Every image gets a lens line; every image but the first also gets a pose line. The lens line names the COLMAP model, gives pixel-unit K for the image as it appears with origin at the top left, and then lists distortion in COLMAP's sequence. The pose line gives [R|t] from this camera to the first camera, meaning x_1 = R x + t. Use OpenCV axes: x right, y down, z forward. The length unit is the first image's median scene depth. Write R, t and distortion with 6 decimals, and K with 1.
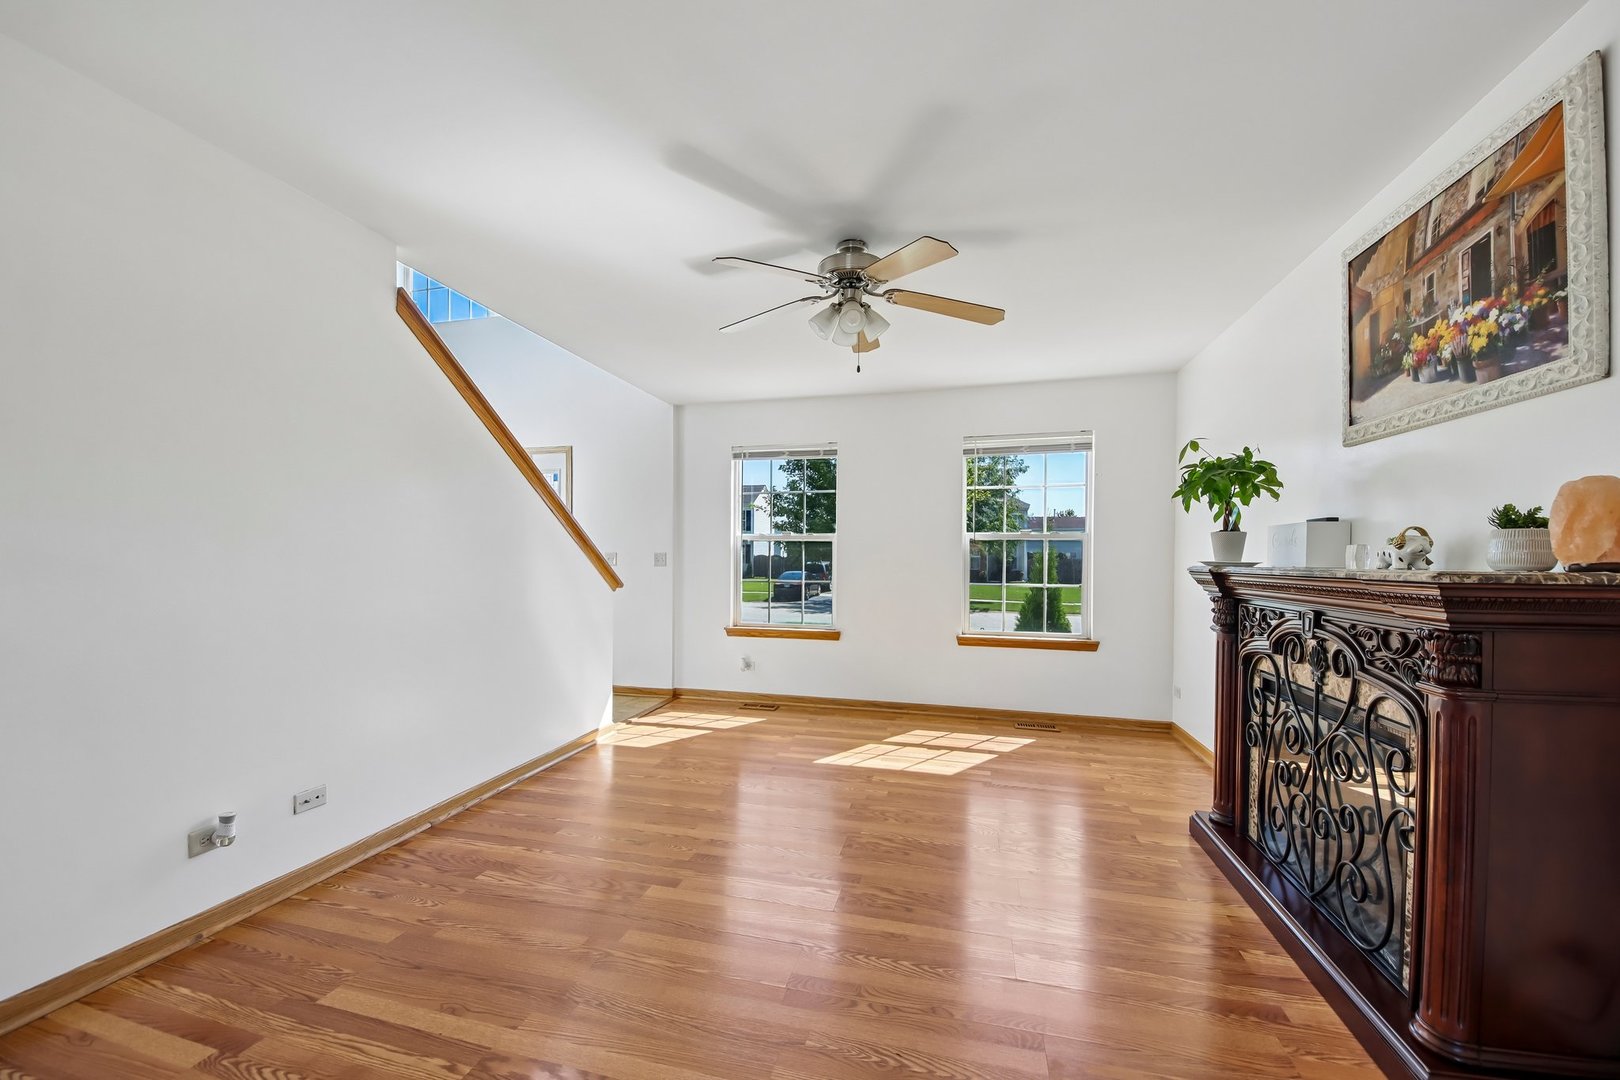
lens RADIAL K [[620.7, 0, 802.3], [0, 620.7, 551.4], [0, 0, 1]] dist [0.000067, -0.000013]
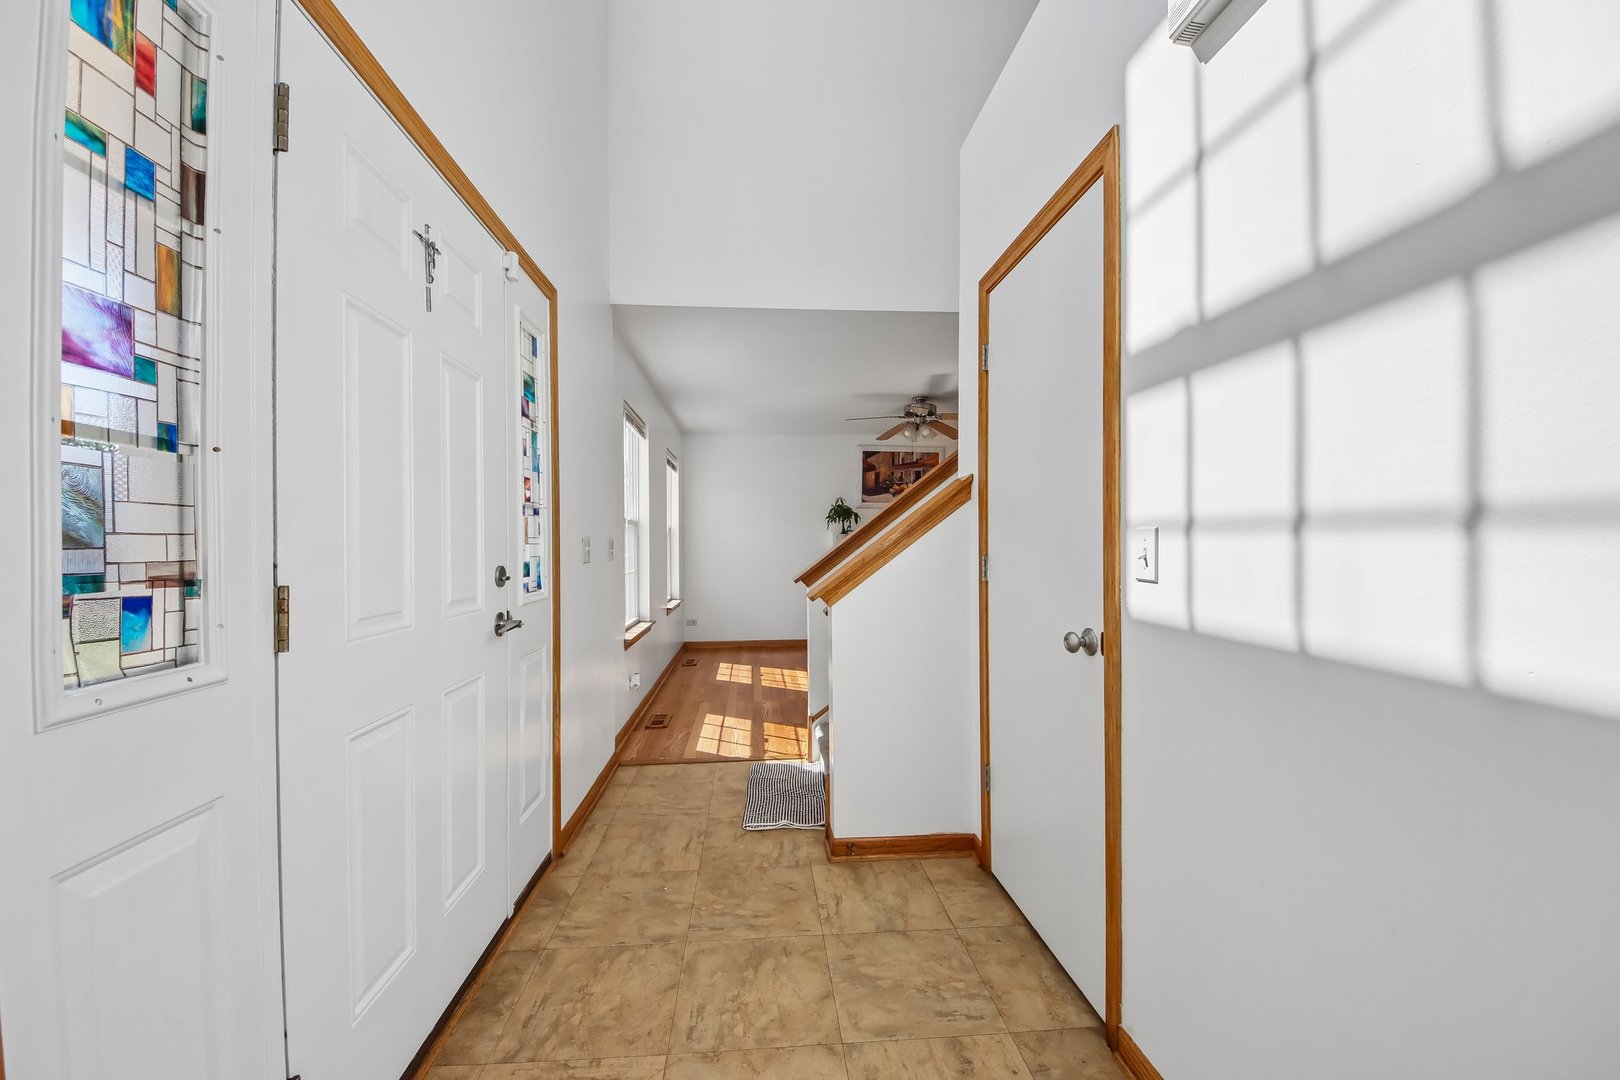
lens RADIAL K [[620.7, 0, 802.3], [0, 620.7, 551.4], [0, 0, 1]] dist [0.000067, -0.000013]
pose [[-0.332249, -0.003483, 0.943185, -2.016650], [0.002385, 0.999987, 0.004533, 0.031611], [-0.943189, 0.003756, -0.332236, 2.357374]]
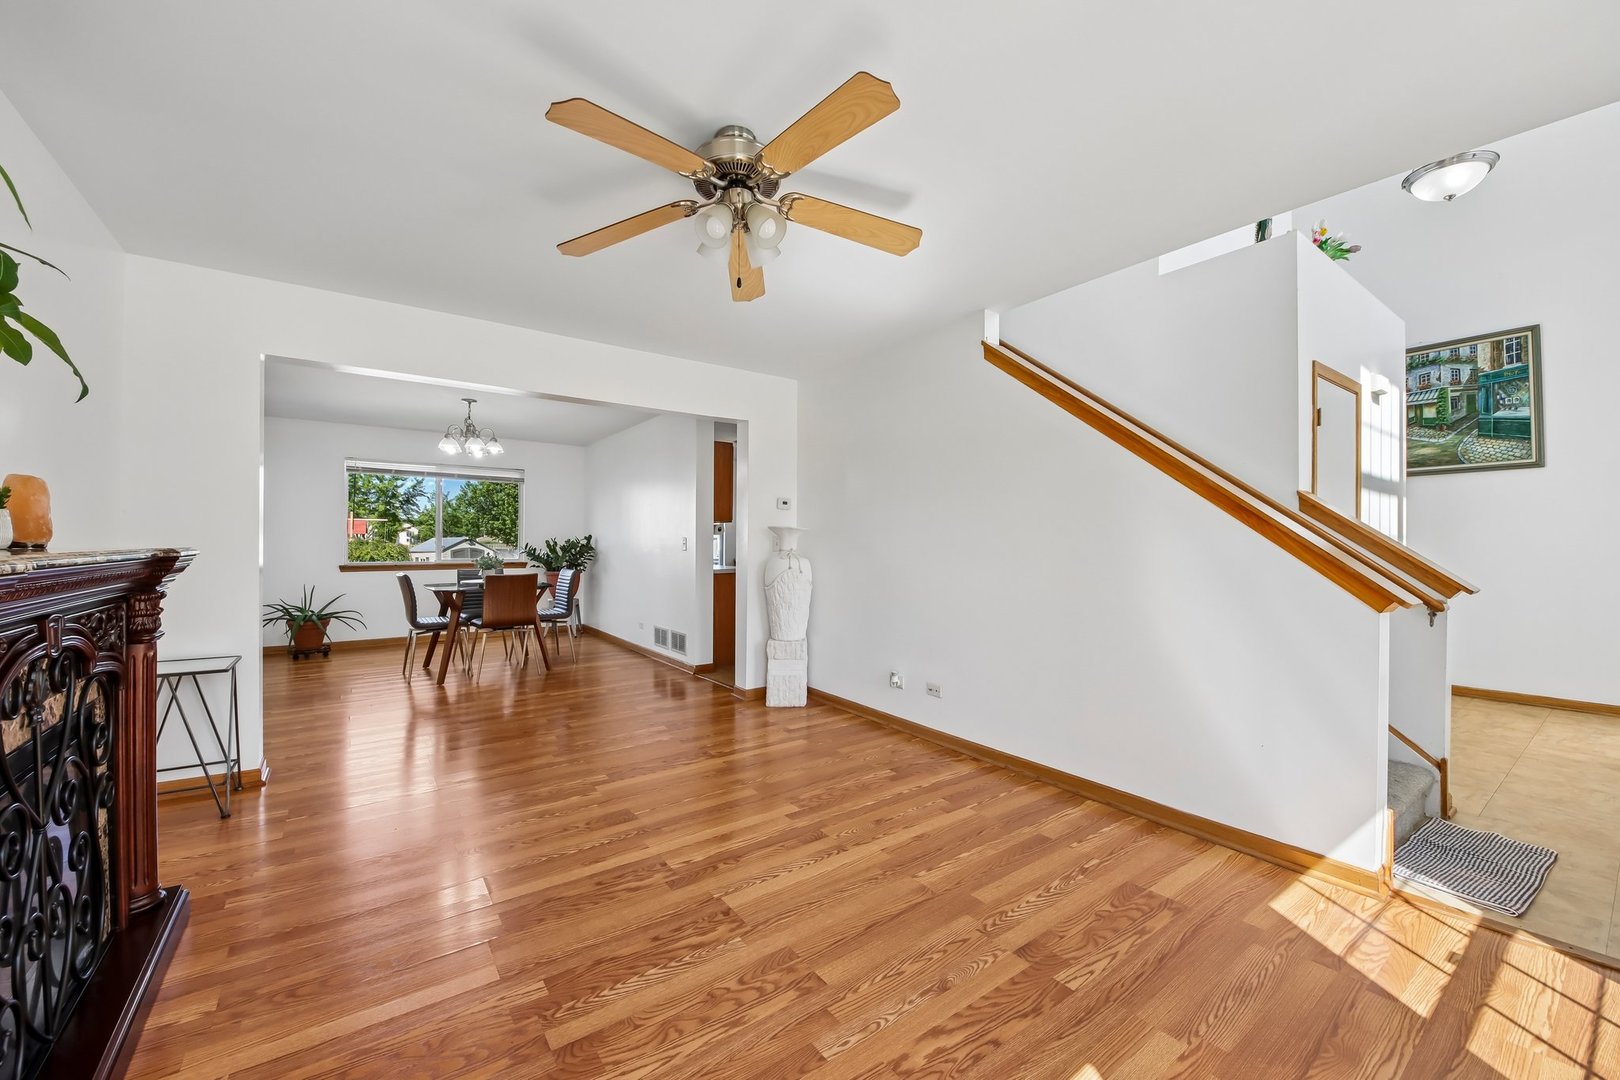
lens RADIAL K [[635.4, 0, 841.3], [0, 635.4, 540.4], [0, 0, 1]] dist [-0.001378, -0.000277]
pose [[-0.609891, -0.000257, -0.792485, 0.696396], [0.004744, 0.999981, -0.003975, -0.001360], [0.792471, -0.006183, -0.609878, 1.779132]]
